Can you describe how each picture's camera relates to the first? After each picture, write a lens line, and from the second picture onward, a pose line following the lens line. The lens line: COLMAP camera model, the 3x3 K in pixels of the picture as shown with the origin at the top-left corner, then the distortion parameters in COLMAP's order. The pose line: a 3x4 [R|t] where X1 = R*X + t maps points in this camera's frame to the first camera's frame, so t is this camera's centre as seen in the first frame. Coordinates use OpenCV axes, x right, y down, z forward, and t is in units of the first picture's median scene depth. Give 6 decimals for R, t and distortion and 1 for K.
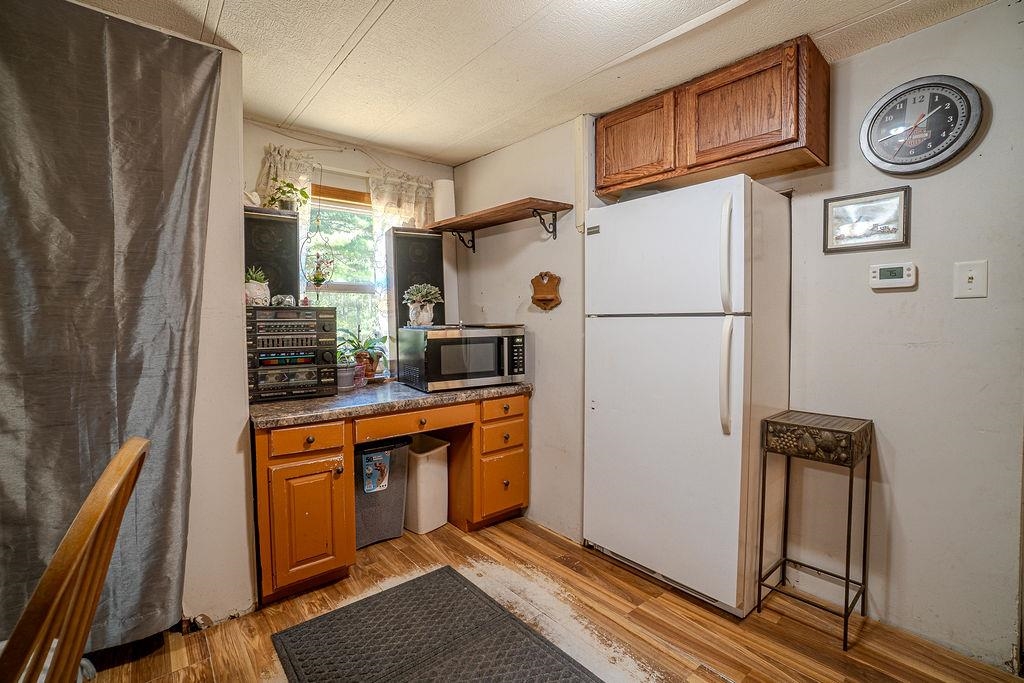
lens RADIAL K [[457.6, 0, 492.6], [0, 457.6, 335.6], [0, 0, 1]] dist [-0.066971, 0.022016]
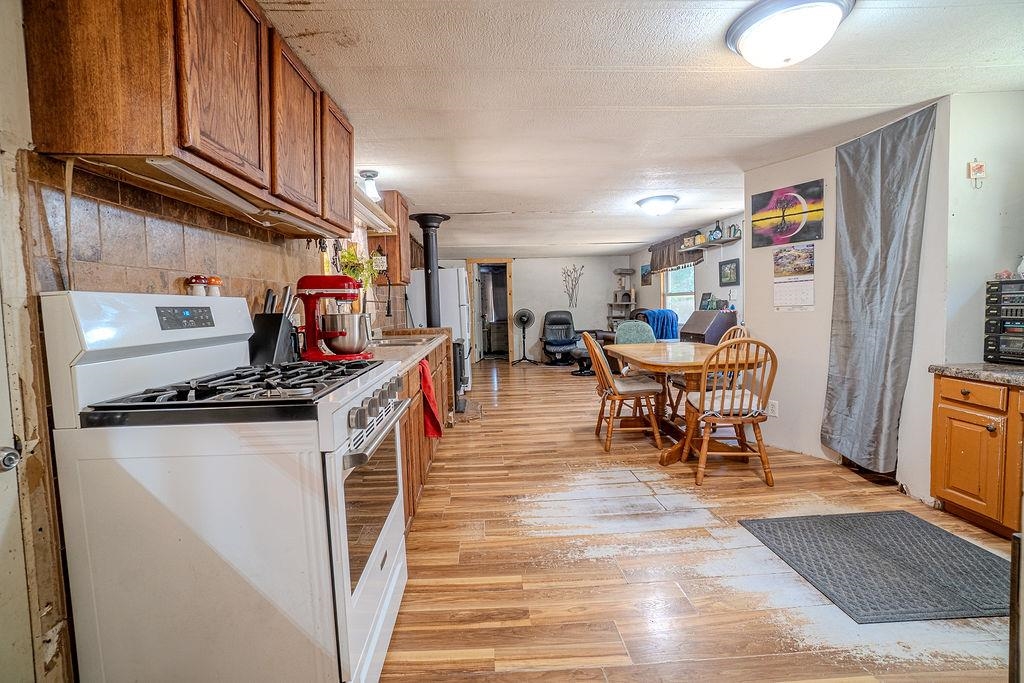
lens RADIAL K [[457.6, 0, 492.6], [0, 457.6, 335.6], [0, 0, 1]] dist [-0.066971, 0.022016]
pose [[-0.615227, 0.077429, -0.784538, 1.002736], [0.007890, 0.995720, 0.092083, -0.031934], [0.788310, 0.050462, -0.613205, 0.543274]]
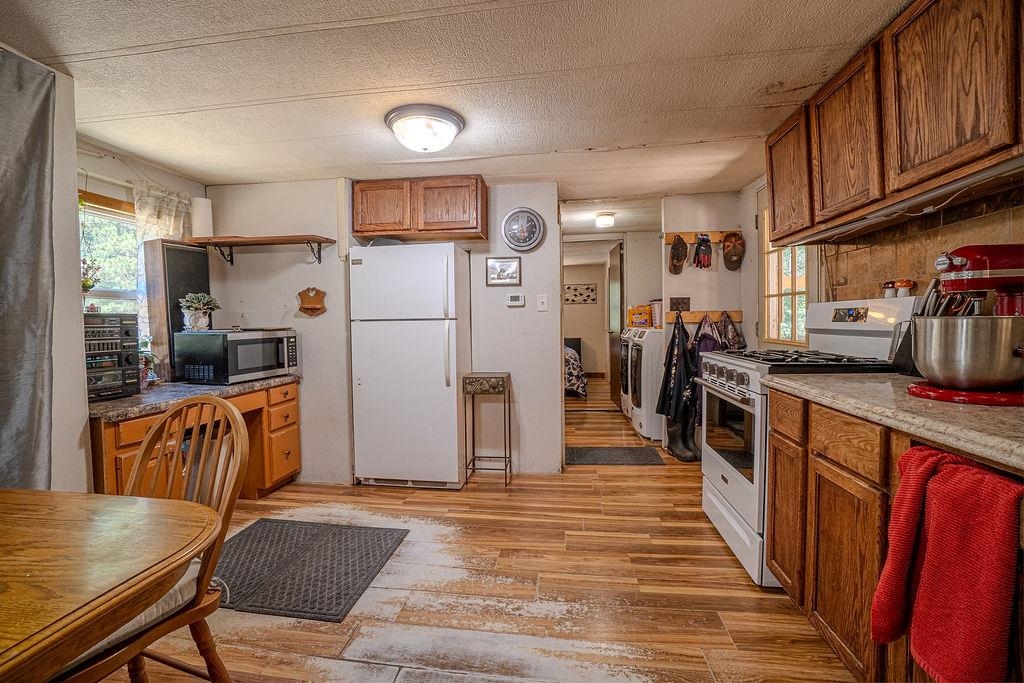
lens RADIAL K [[457.6, 0, 492.6], [0, 457.6, 335.6], [0, 0, 1]] dist [-0.066971, 0.022016]
pose [[0.744885, -0.026066, 0.666684, -0.428668], [0.032516, 0.999467, 0.002747, 0.014914], [-0.666400, 0.019632, 0.745336, -0.370265]]
